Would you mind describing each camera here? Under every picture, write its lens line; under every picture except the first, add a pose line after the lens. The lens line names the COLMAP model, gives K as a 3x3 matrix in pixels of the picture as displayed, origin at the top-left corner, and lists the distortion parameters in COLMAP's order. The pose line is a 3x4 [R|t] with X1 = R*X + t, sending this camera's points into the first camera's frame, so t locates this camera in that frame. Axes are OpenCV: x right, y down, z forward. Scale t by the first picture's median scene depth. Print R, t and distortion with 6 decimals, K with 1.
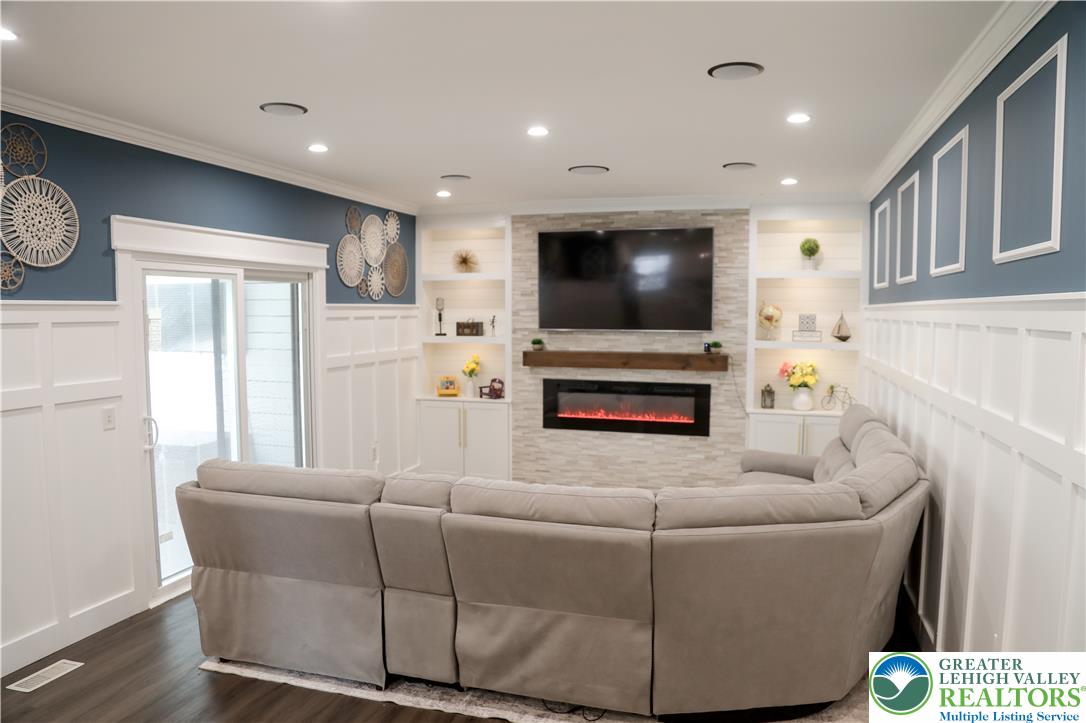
lens RADIAL K [[752.4, 0, 541.1], [0, 752.4, 364.5], [0, 0, 1]] dist [-0.131052, 0.090644]
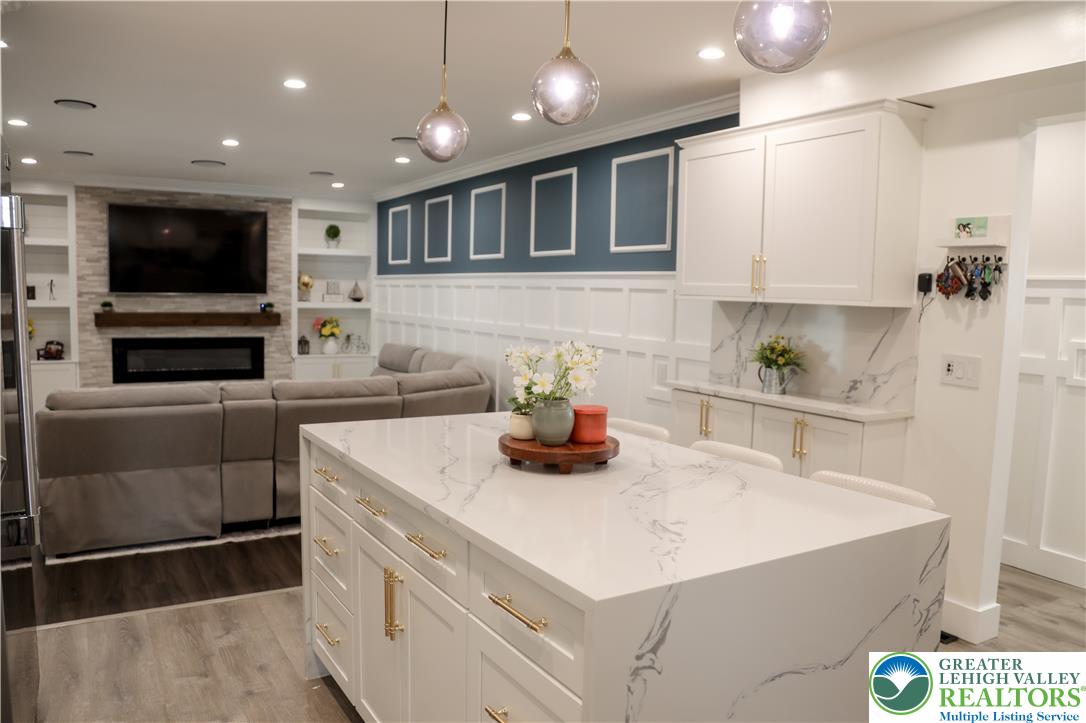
lens RADIAL K [[752.4, 0, 541.1], [0, 752.4, 364.5], [0, 0, 1]] dist [-0.131052, 0.090644]
pose [[0.688350, -0.058347, 0.723028, -0.352599], [0.031166, 0.998218, 0.050884, 0.023925], [-0.724708, -0.012492, 0.688942, -0.193548]]
